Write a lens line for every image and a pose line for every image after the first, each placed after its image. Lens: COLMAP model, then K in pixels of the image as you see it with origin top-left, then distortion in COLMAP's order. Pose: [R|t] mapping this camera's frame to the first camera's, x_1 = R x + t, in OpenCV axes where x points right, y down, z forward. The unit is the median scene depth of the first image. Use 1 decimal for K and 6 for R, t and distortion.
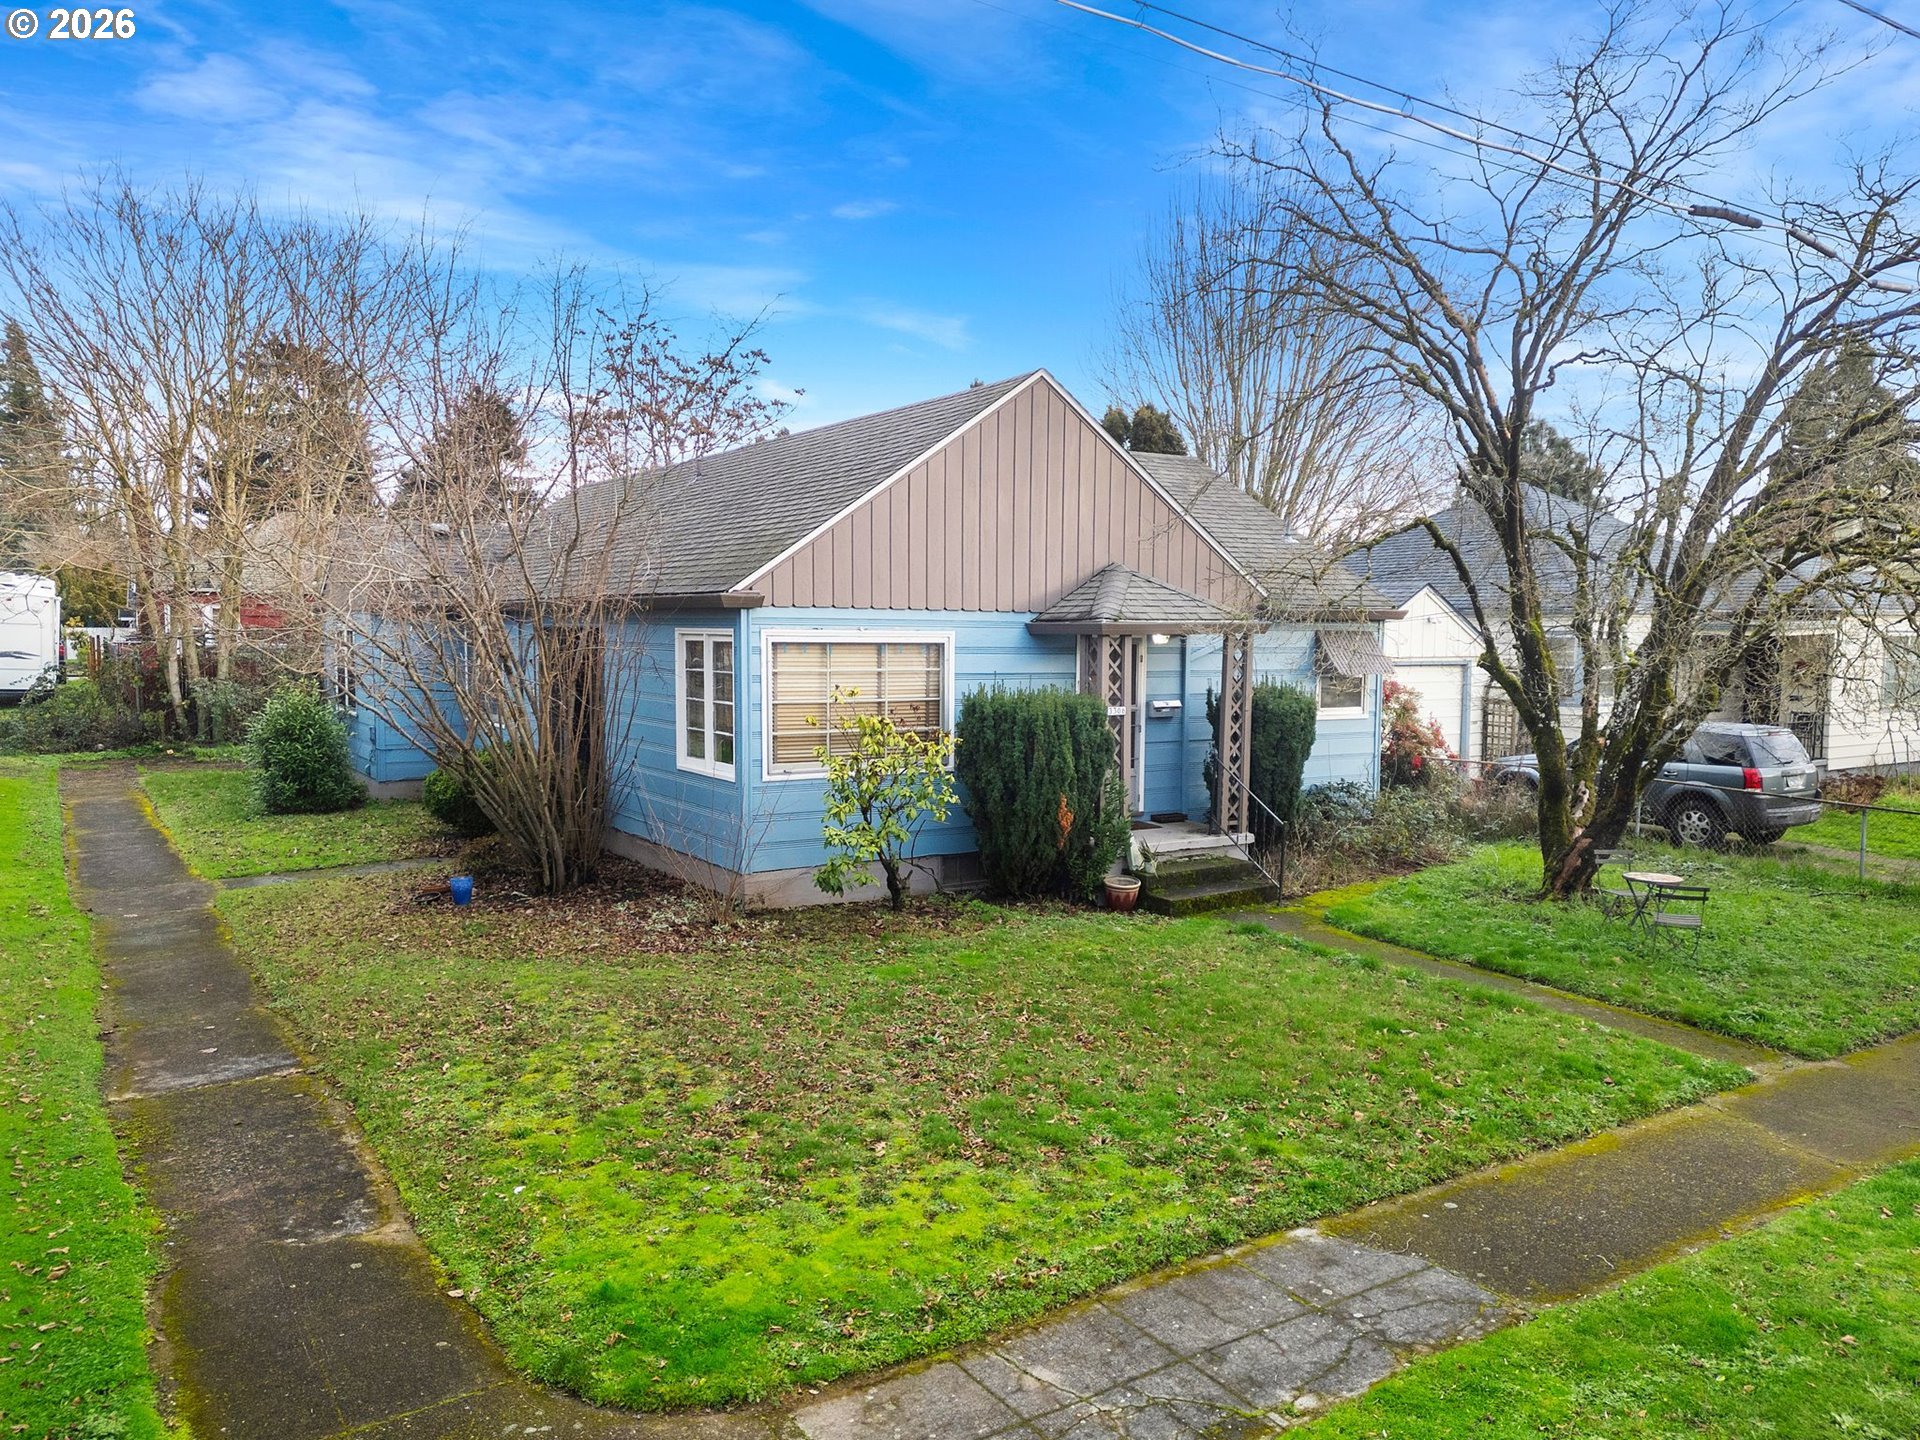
lens RADIAL K [[1400.7, 0, 960.0], [0, 1400.7, 720.0], [0, 0, 1]] dist [0.157247, -0.360128]
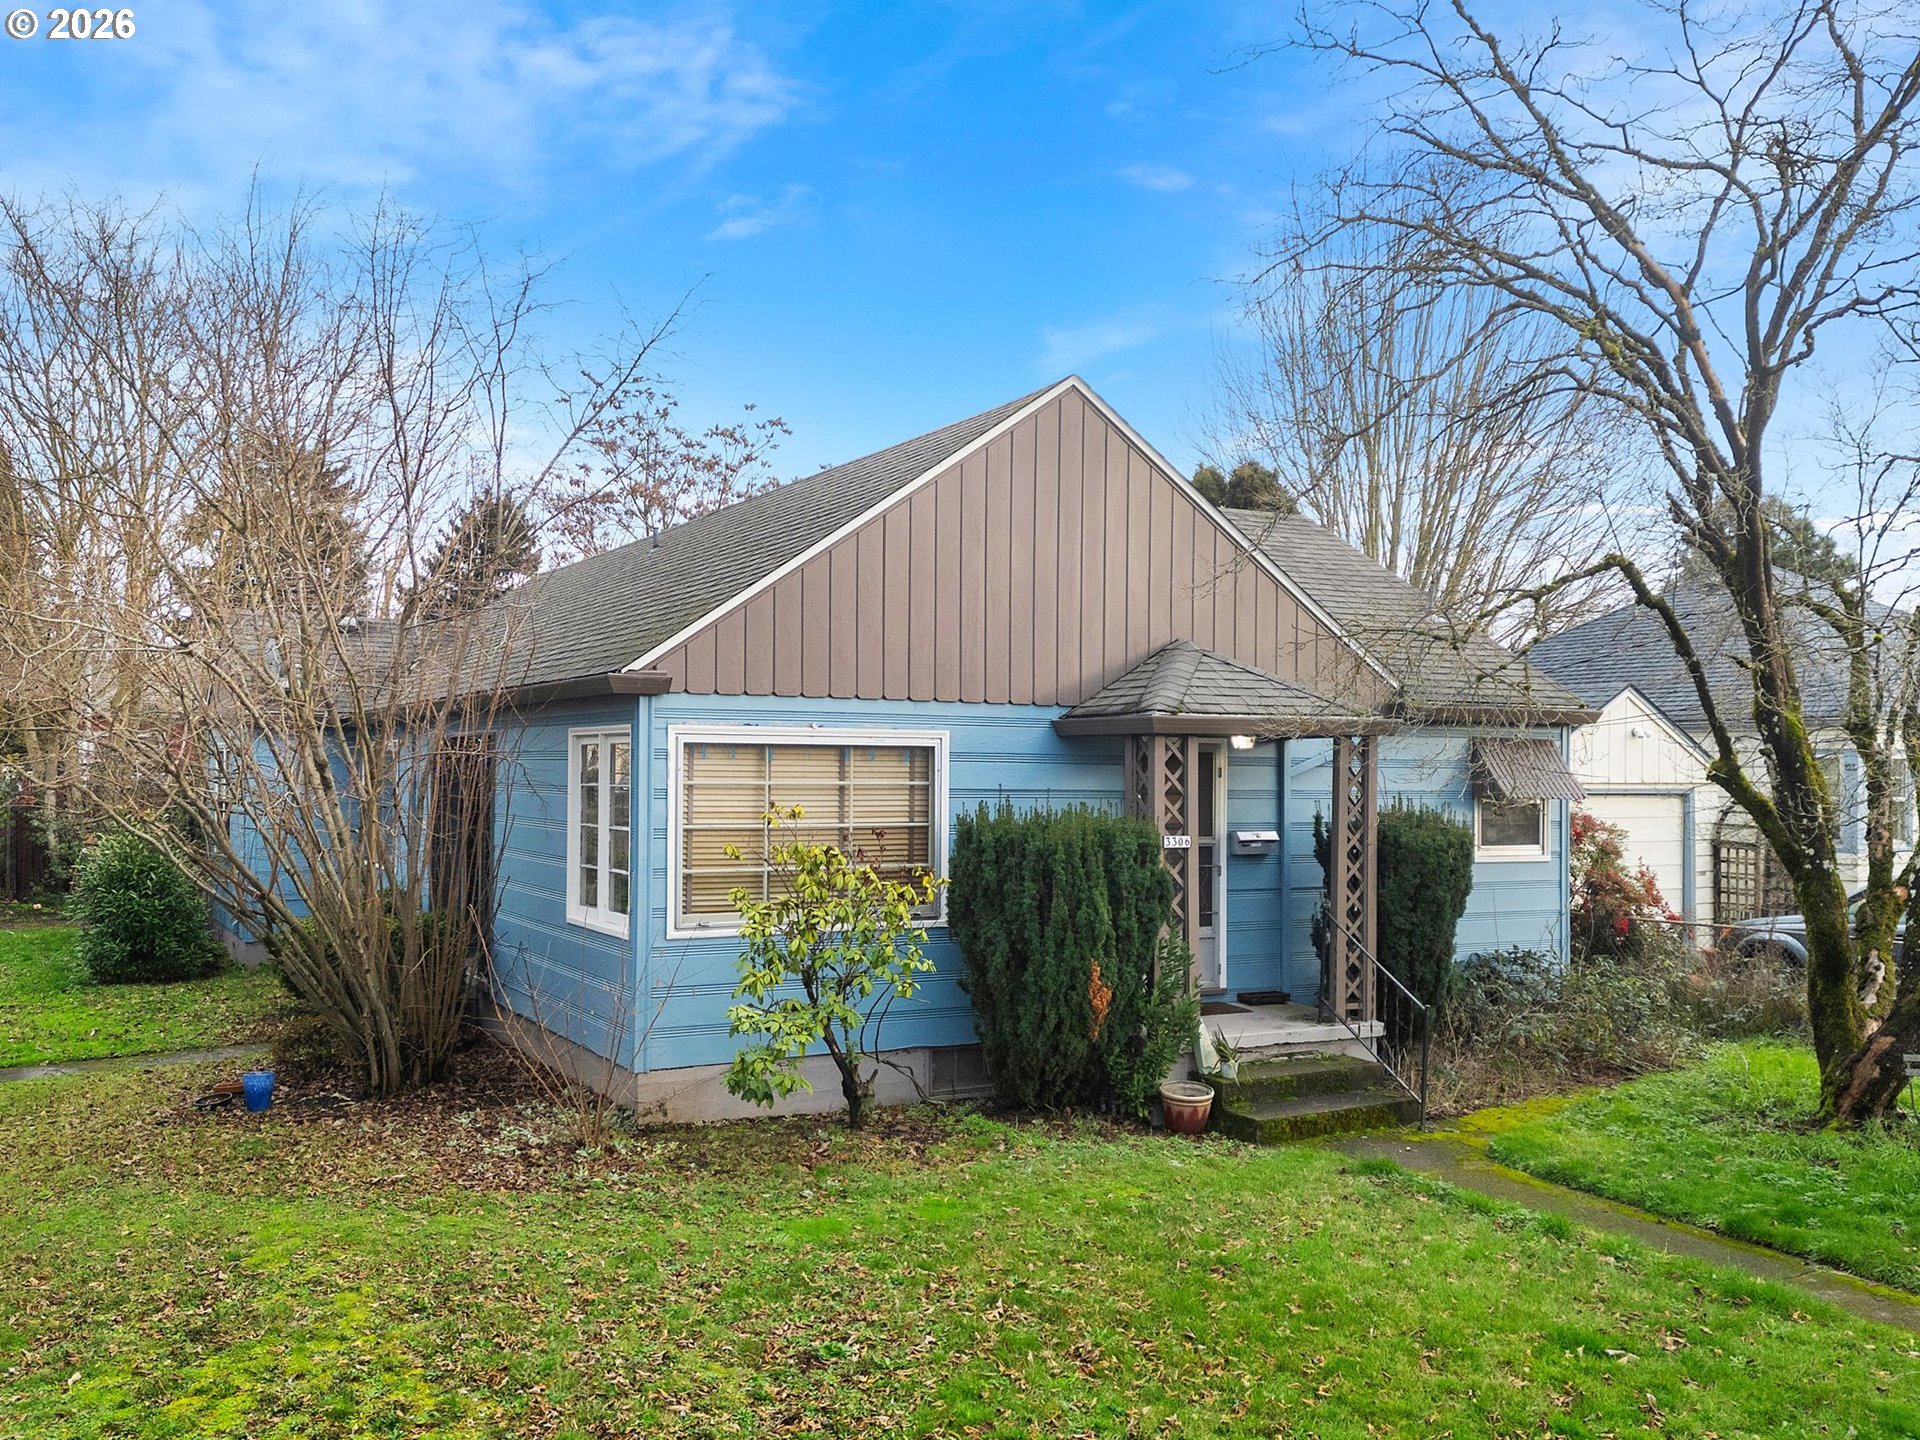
lens RADIAL K [[1684.5, 0, 916.9], [0, 1684.5, 731.0], [0, 0, 1]] dist [0.090482, -0.107231]
pose [[0.996823, -0.002944, -0.079593, 0.051876], [-0.003932, 0.996279, -0.086093, 0.011854], [0.079551, 0.086133, 0.993103, 0.155639]]
